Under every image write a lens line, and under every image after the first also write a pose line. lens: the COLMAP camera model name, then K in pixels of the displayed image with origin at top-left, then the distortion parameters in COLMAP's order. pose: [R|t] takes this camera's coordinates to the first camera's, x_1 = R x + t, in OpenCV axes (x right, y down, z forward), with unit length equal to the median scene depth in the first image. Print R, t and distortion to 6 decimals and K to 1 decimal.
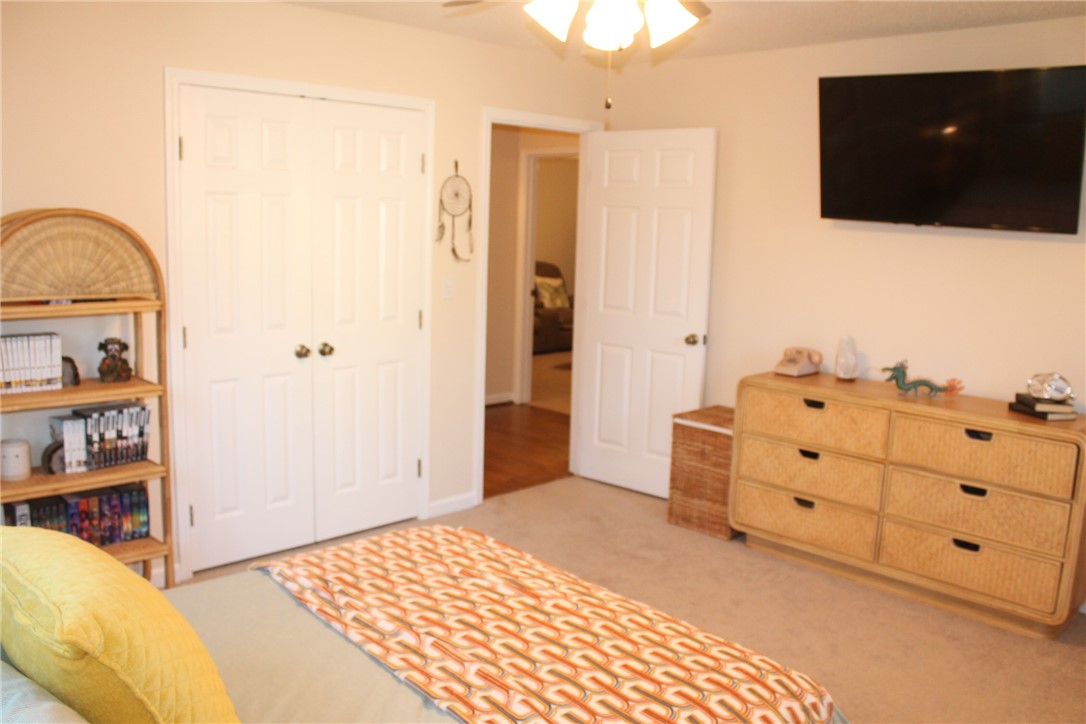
lens RADIAL K [[921.7, 0, 545.9], [0, 921.7, 365.3], [0, 0, 1]] dist [-0.162888, 0.129470]
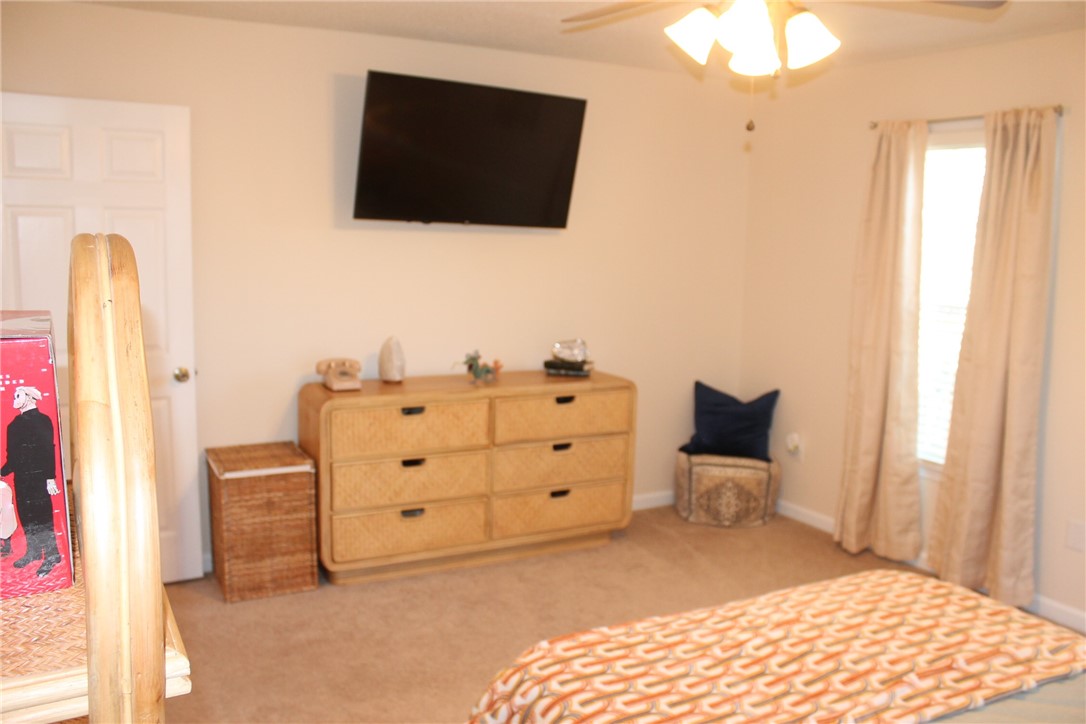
lens RADIAL K [[921.7, 0, 545.9], [0, 921.7, 365.3], [0, 0, 1]] dist [-0.162888, 0.129470]
pose [[0.274297, -0.166406, 0.947138, -0.595017], [0.138572, 0.981475, 0.132308, -0.116707], [-0.951609, 0.094955, 0.292275, 0.576788]]
